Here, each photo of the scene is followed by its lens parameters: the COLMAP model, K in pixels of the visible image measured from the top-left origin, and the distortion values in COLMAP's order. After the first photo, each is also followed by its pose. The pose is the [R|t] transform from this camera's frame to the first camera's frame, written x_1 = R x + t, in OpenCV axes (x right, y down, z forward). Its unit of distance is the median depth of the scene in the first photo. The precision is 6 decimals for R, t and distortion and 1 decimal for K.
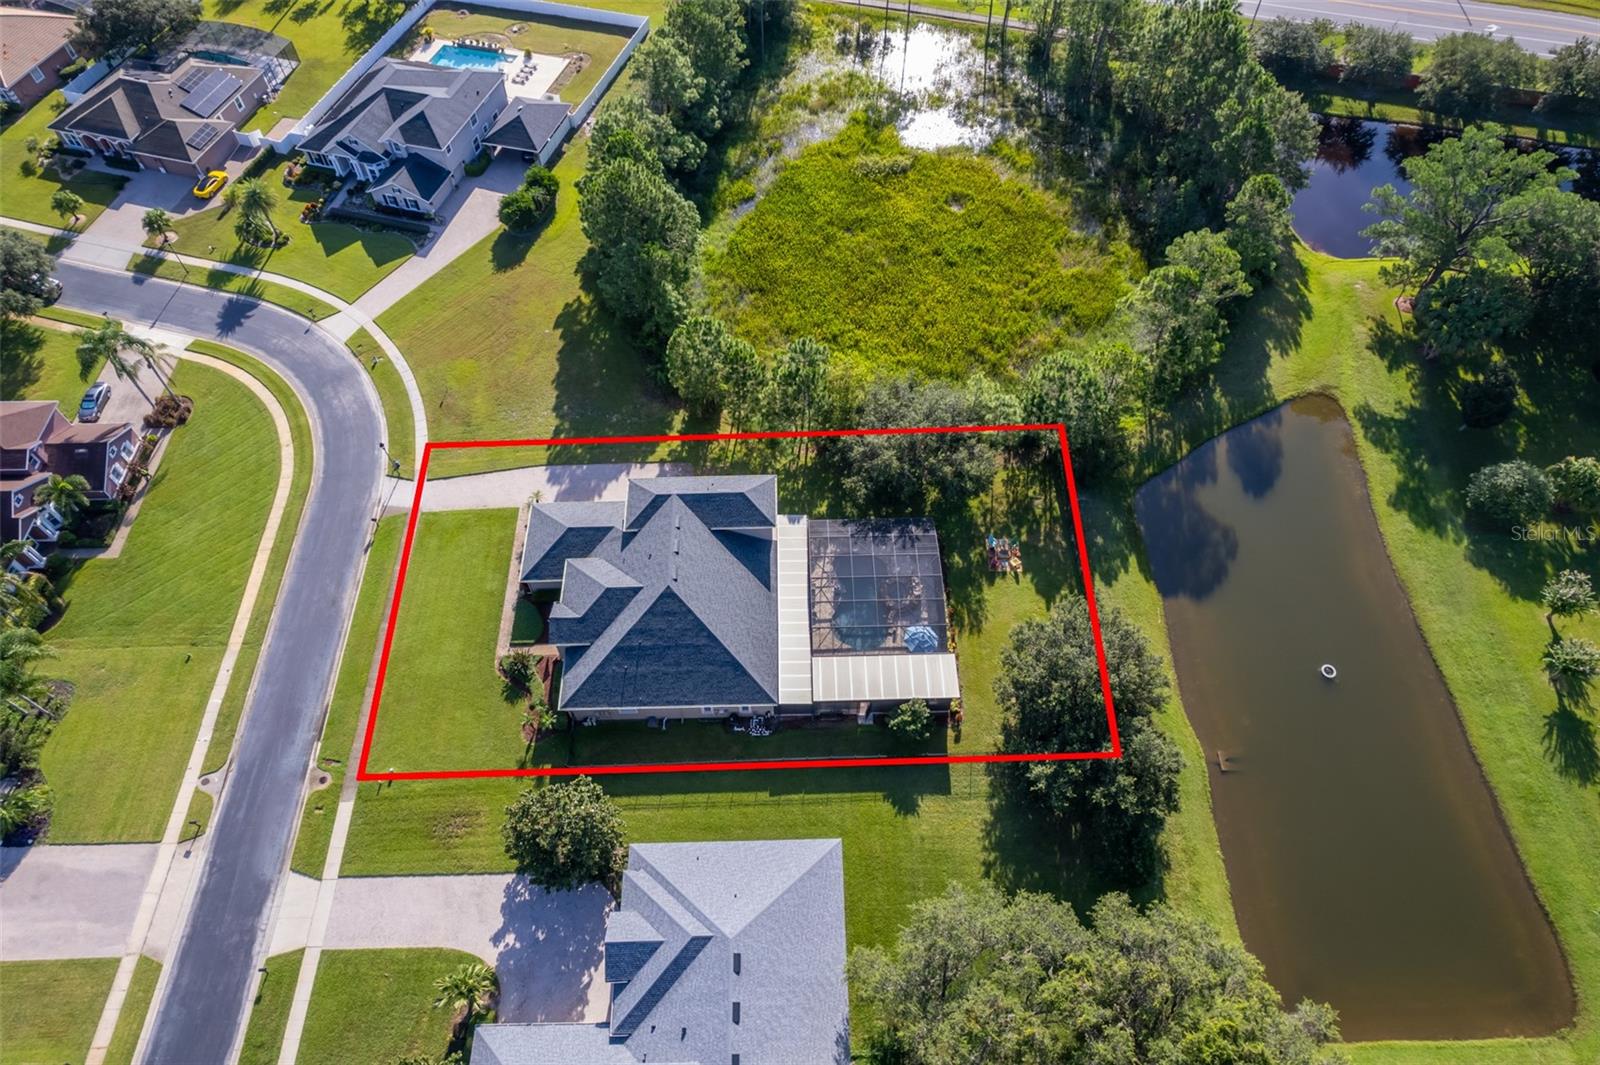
lens RADIAL K [[1032.6, 0, 803.6], [0, 1032.6, 530.3], [0, 0, 1]] dist [-0.070560, 0.057210]
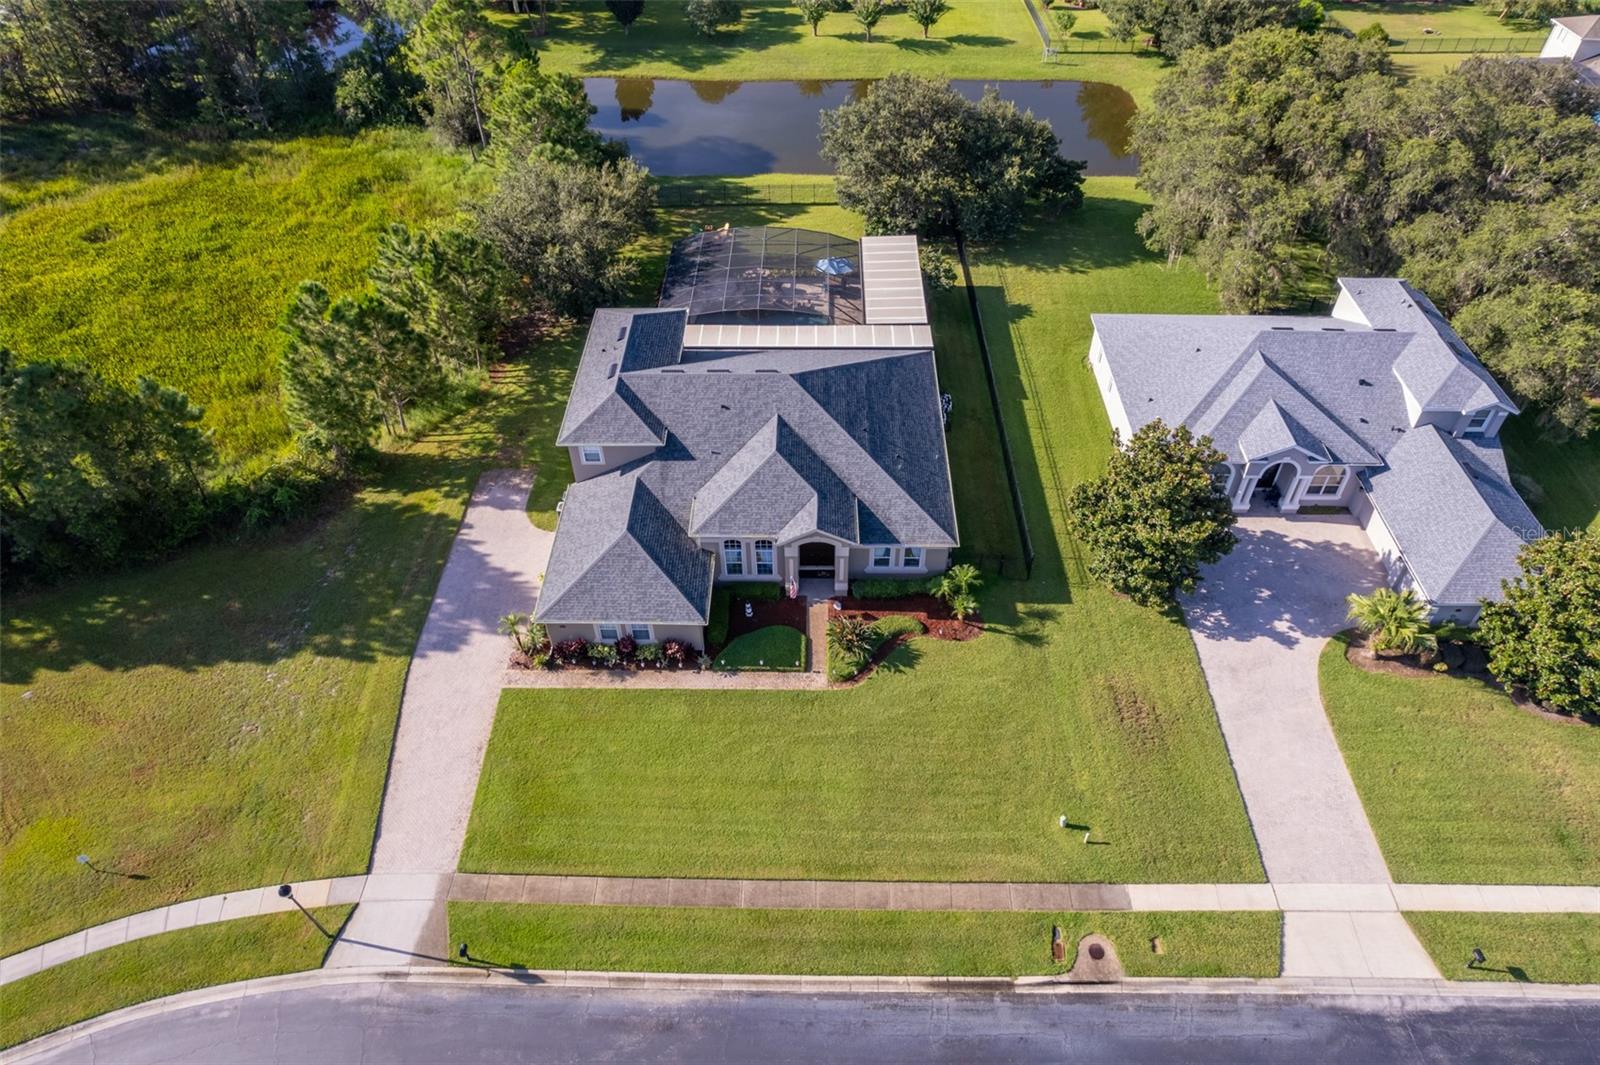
lens RADIAL K [[1032.6, 0, 803.6], [0, 1032.6, 530.3], [0, 0, 1]] dist [-0.070560, 0.057210]
pose [[0.039316, -0.690552, 0.722213, -0.621519], [0.823447, 0.431817, 0.368060, -0.128789], [-0.566029, 0.580234, 0.585611, 0.598999]]
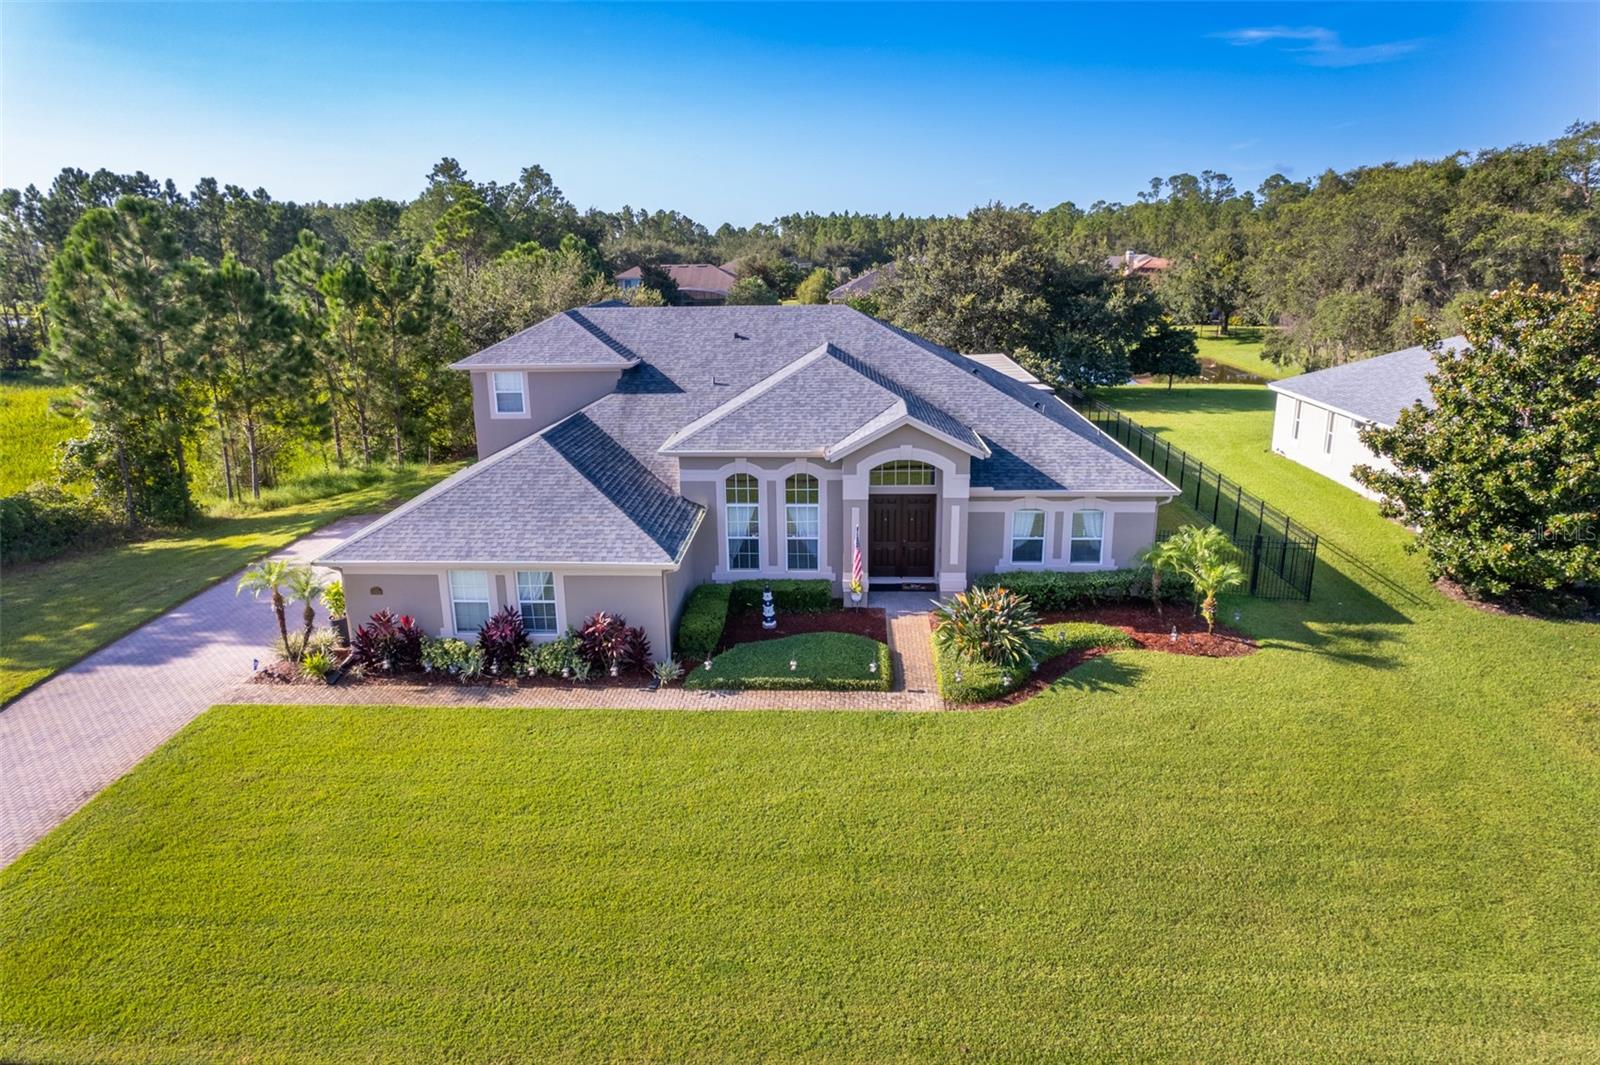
lens RADIAL K [[1032.6, 0, 803.6], [0, 1032.6, 530.3], [0, 0, 1]] dist [-0.070560, 0.057210]
pose [[0.070816, -0.285499, 0.955759, -0.501464], [0.825724, 0.554328, 0.104404, 0.043084], [-0.559612, 0.781800, 0.274999, 0.878832]]
